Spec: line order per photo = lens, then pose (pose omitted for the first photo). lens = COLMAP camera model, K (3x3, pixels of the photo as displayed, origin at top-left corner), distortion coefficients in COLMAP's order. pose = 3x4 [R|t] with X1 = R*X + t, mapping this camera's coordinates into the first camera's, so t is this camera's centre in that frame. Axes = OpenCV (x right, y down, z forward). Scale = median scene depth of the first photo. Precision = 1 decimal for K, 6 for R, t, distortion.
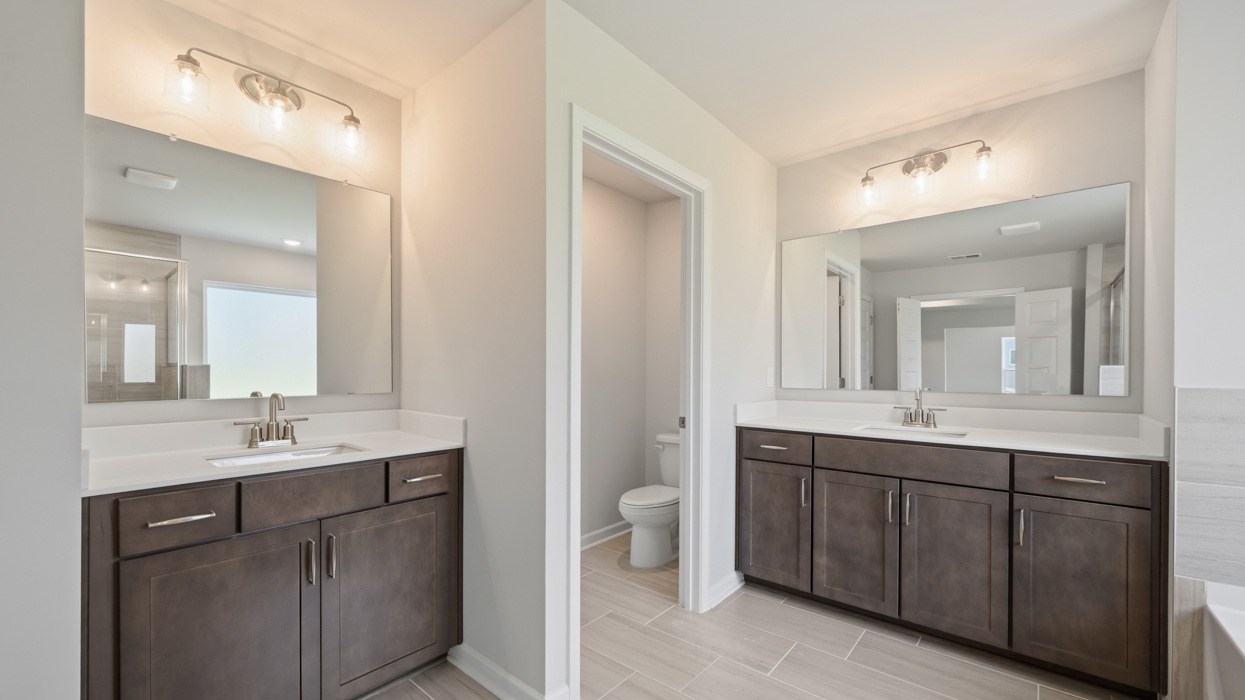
lens RADIAL K [[492.9, 0, 627.4], [0, 492.9, 372.8], [0, 0, 1]] dist [-0.000682, -0.000137]
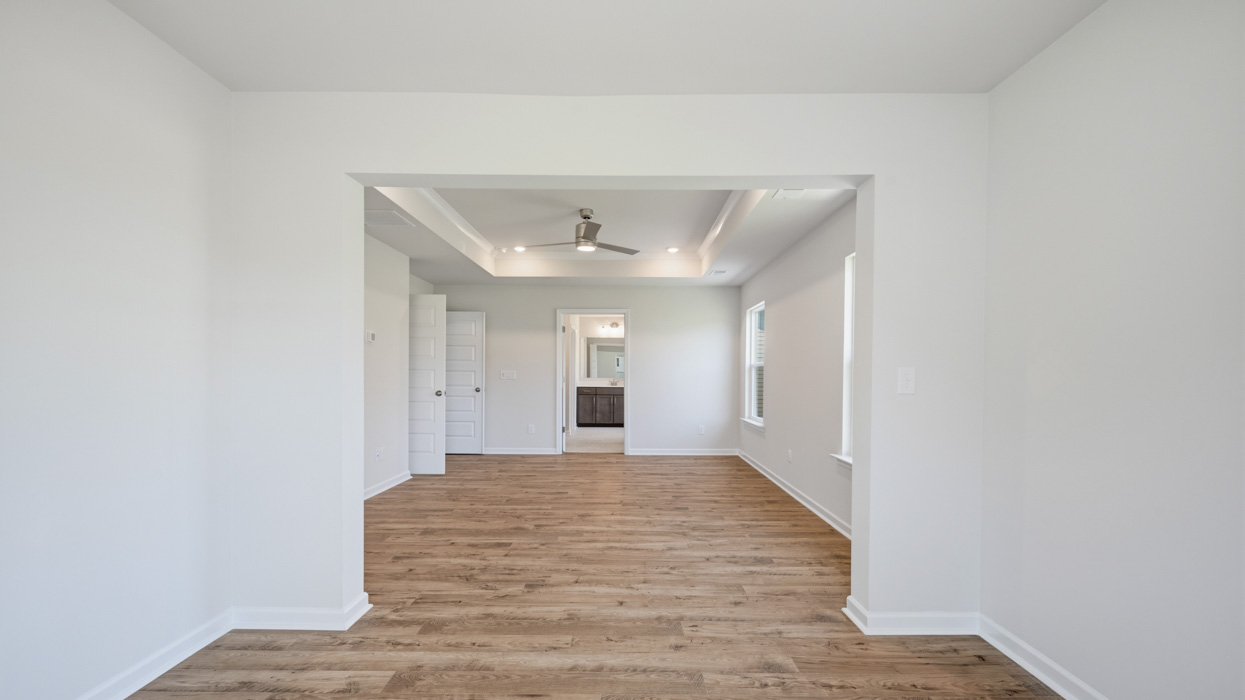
lens RADIAL K [[492.9, 0, 627.4], [0, 492.9, 372.8], [0, 0, 1]] dist [-0.000682, -0.000137]
pose [[0.762009, 0.007739, 0.647520, -2.187957], [-0.006223, 0.999970, -0.004629, 0.011743], [-0.647536, -0.000502, 0.762035, -2.457936]]
